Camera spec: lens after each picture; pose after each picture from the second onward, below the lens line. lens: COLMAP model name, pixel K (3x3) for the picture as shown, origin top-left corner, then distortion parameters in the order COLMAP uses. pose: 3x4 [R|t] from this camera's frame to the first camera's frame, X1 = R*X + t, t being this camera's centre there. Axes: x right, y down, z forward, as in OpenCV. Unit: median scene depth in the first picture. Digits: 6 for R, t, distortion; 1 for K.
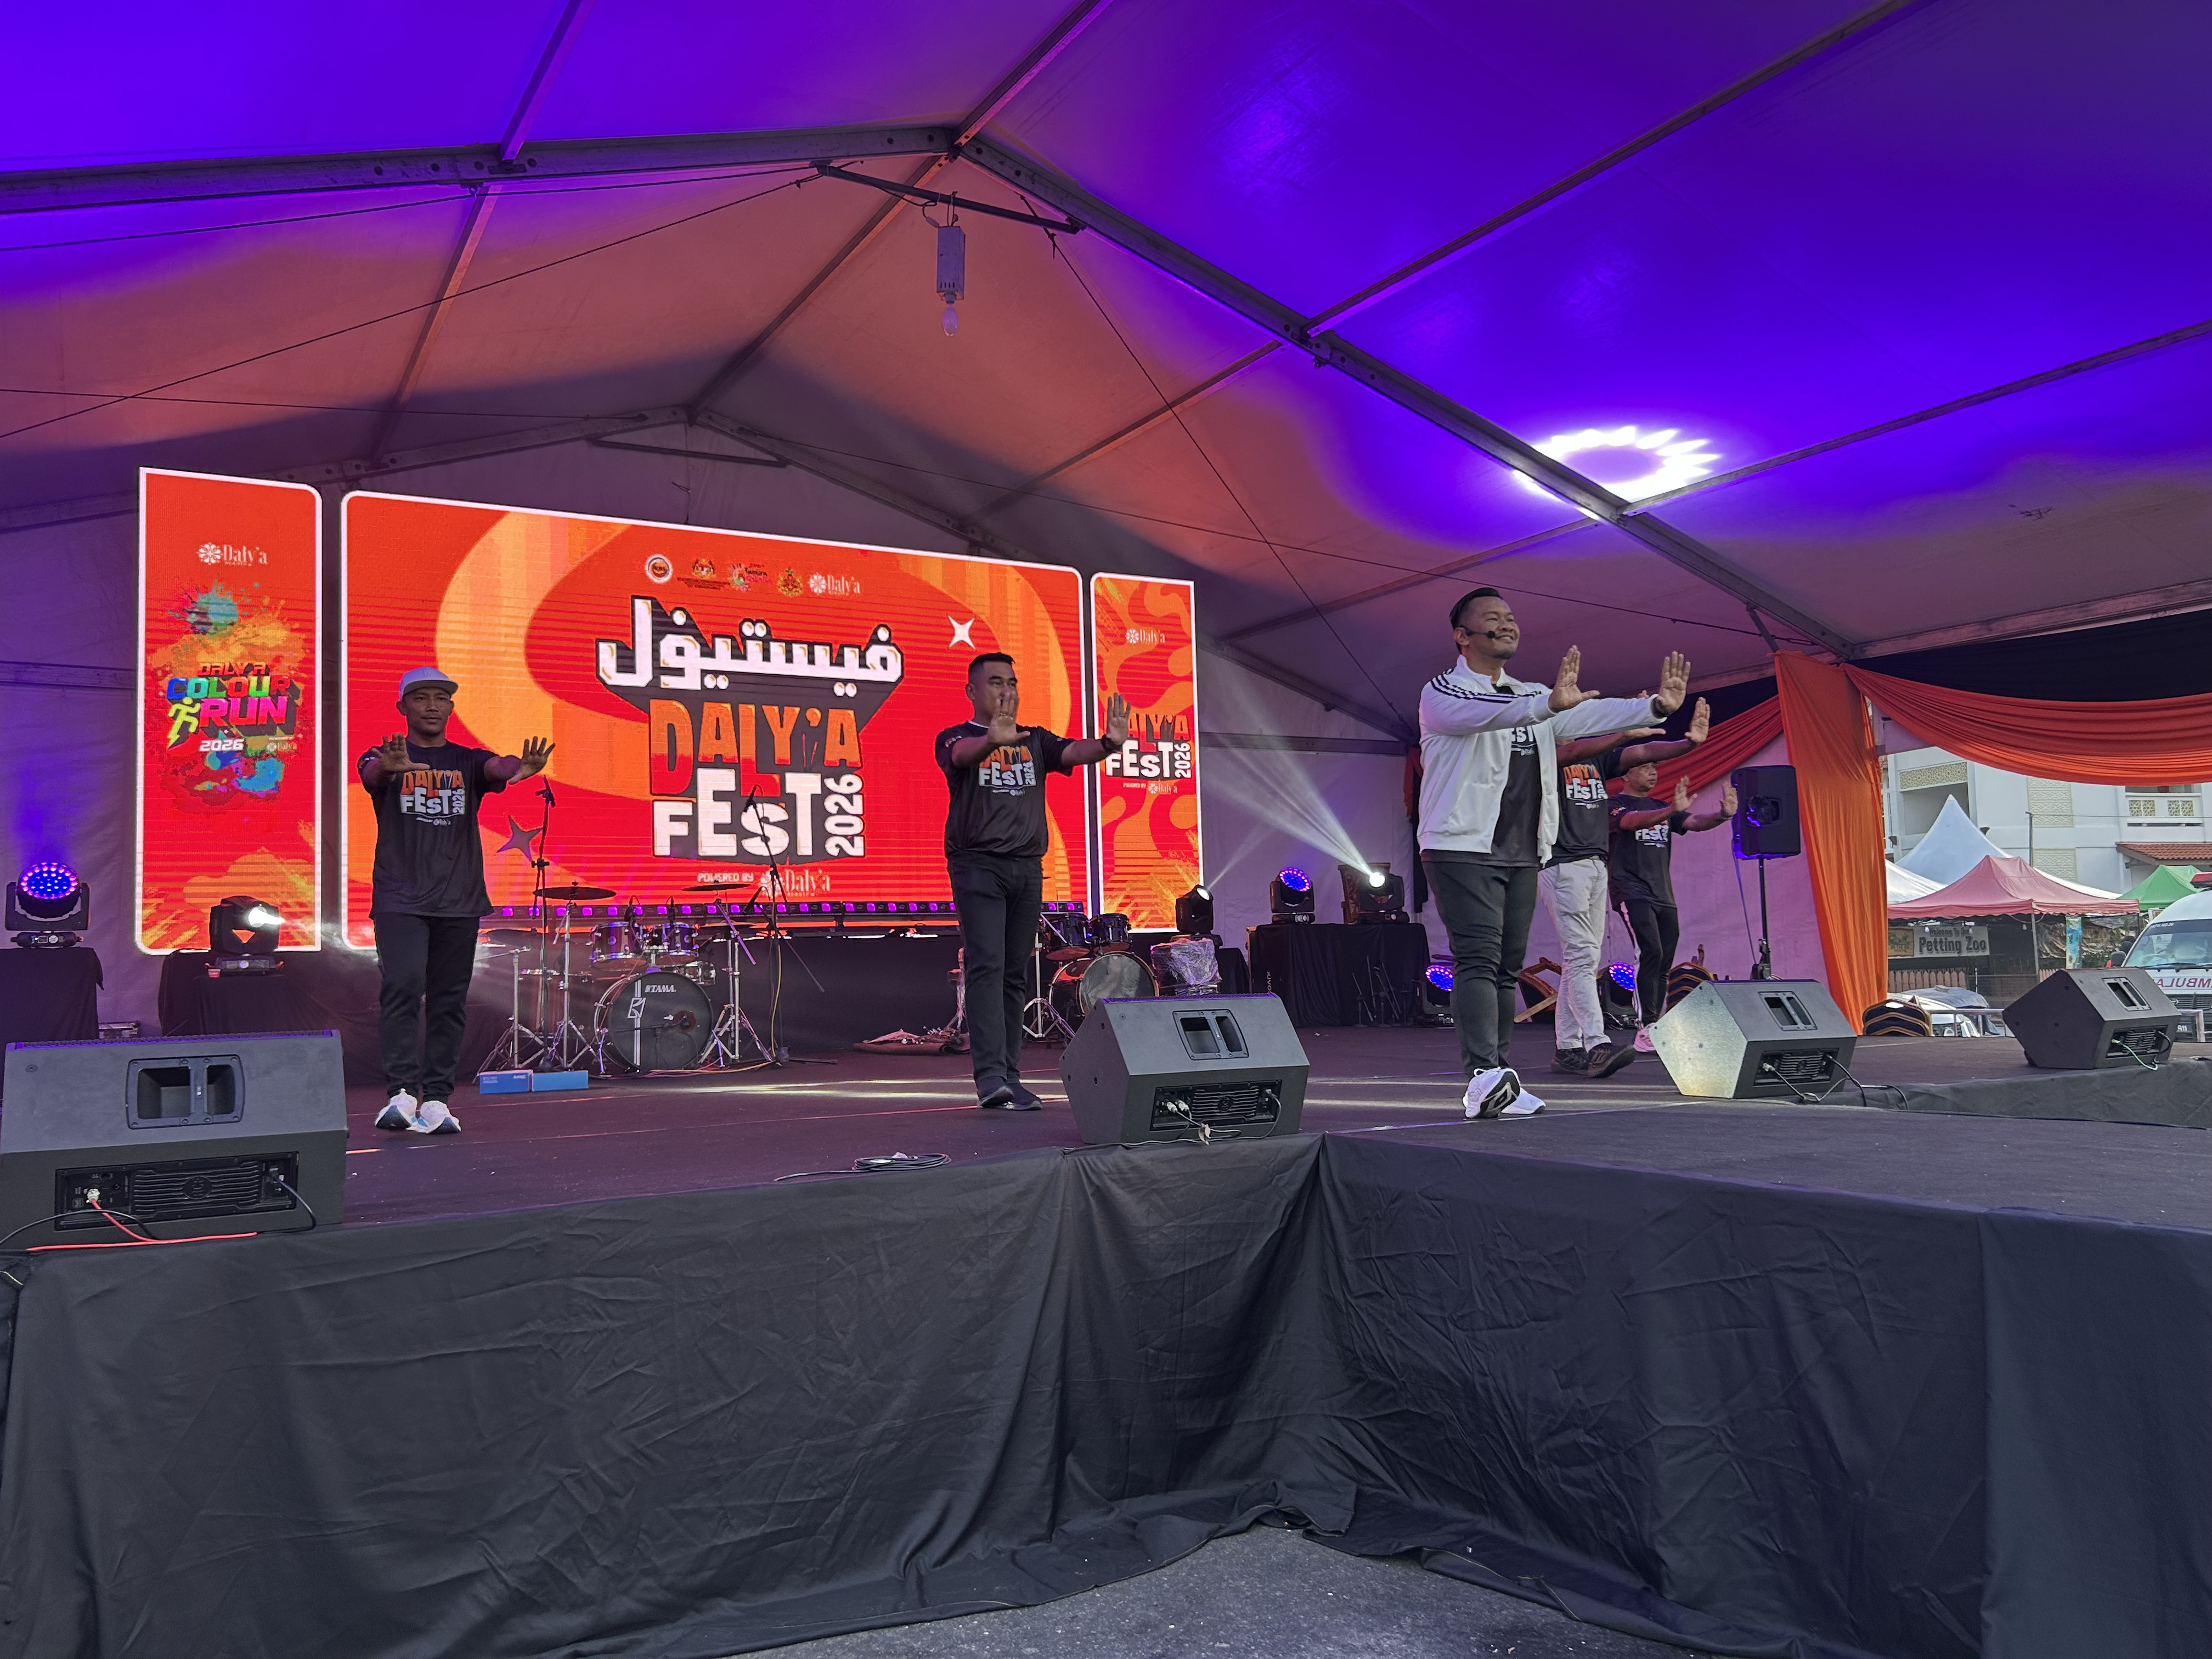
lens RADIAL K [[1684.4, 0, 1121.3], [0, 1684.4, 851.8], [0, 0, 1]] dist [0.053491, -0.049109]
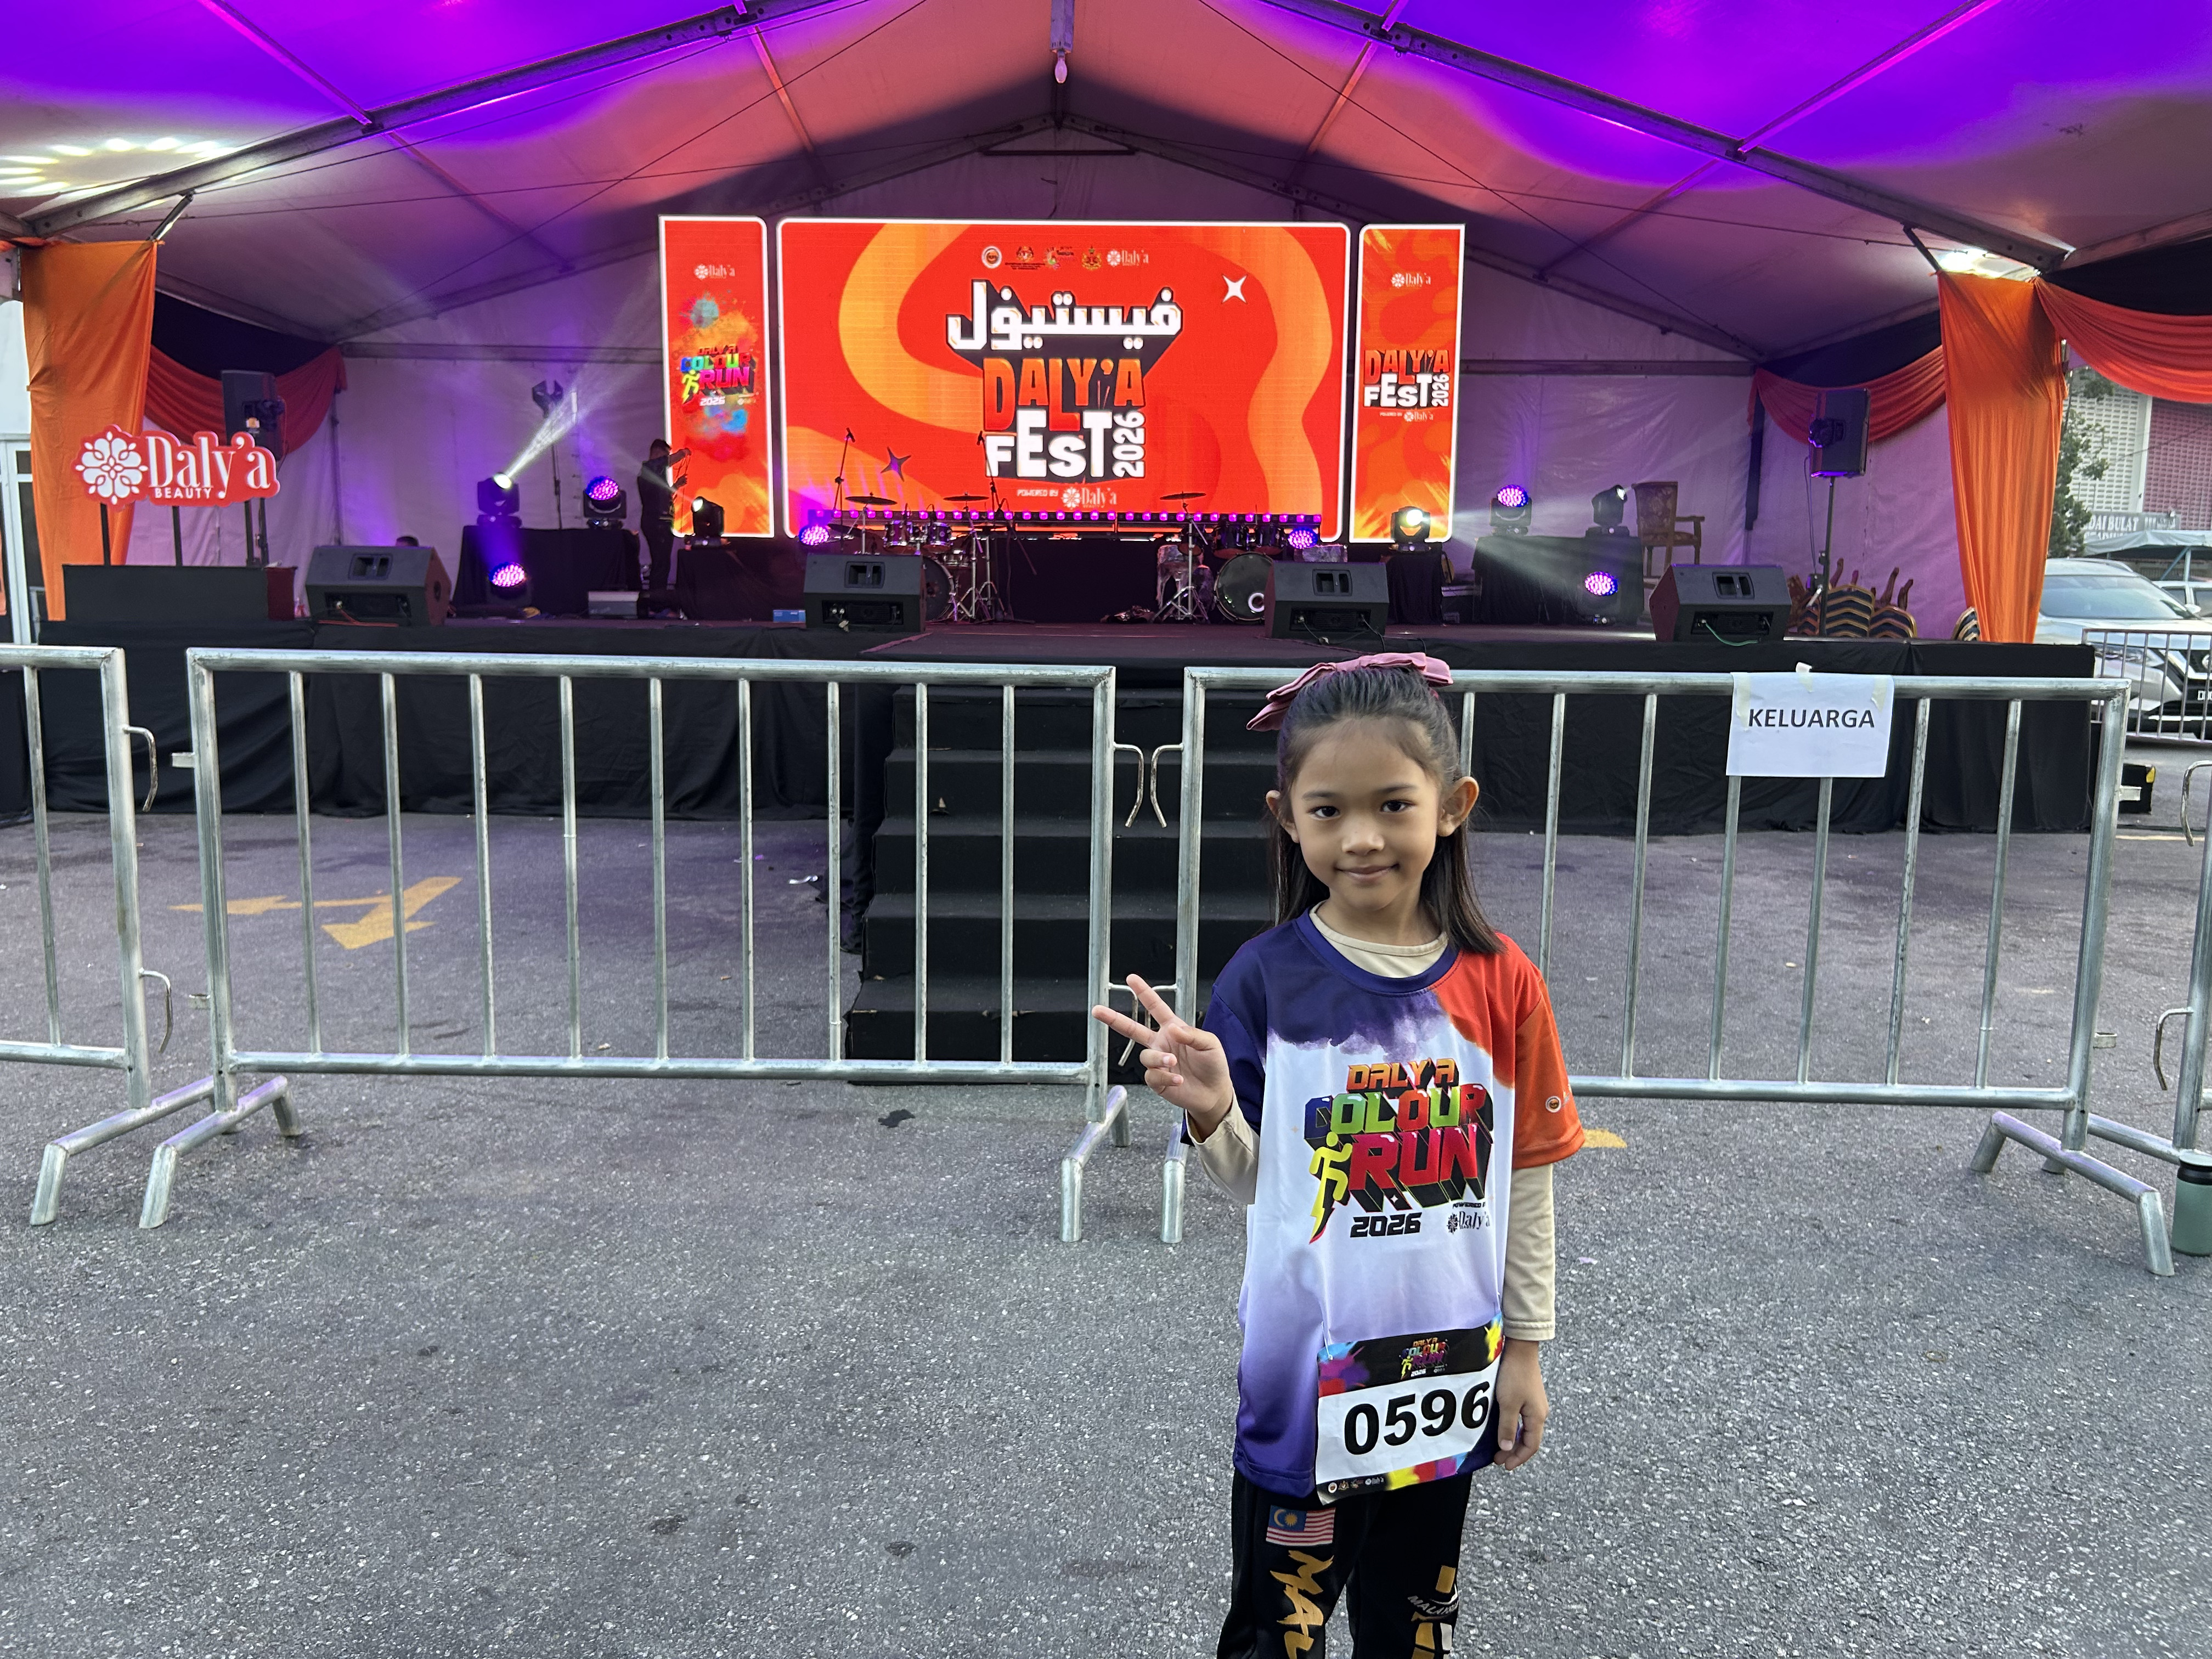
lens RADIAL K [[1684.4, 0, 1068.6], [0, 1684.4, 841.9], [0, 0, 1]] dist [0.053491, -0.049109]
pose [[0.870919, 0.107072, -0.479620, 0.469054], [-0.001008, 0.976363, 0.216136, -0.003373], [0.491426, -0.187753, 0.850441, -0.204125]]
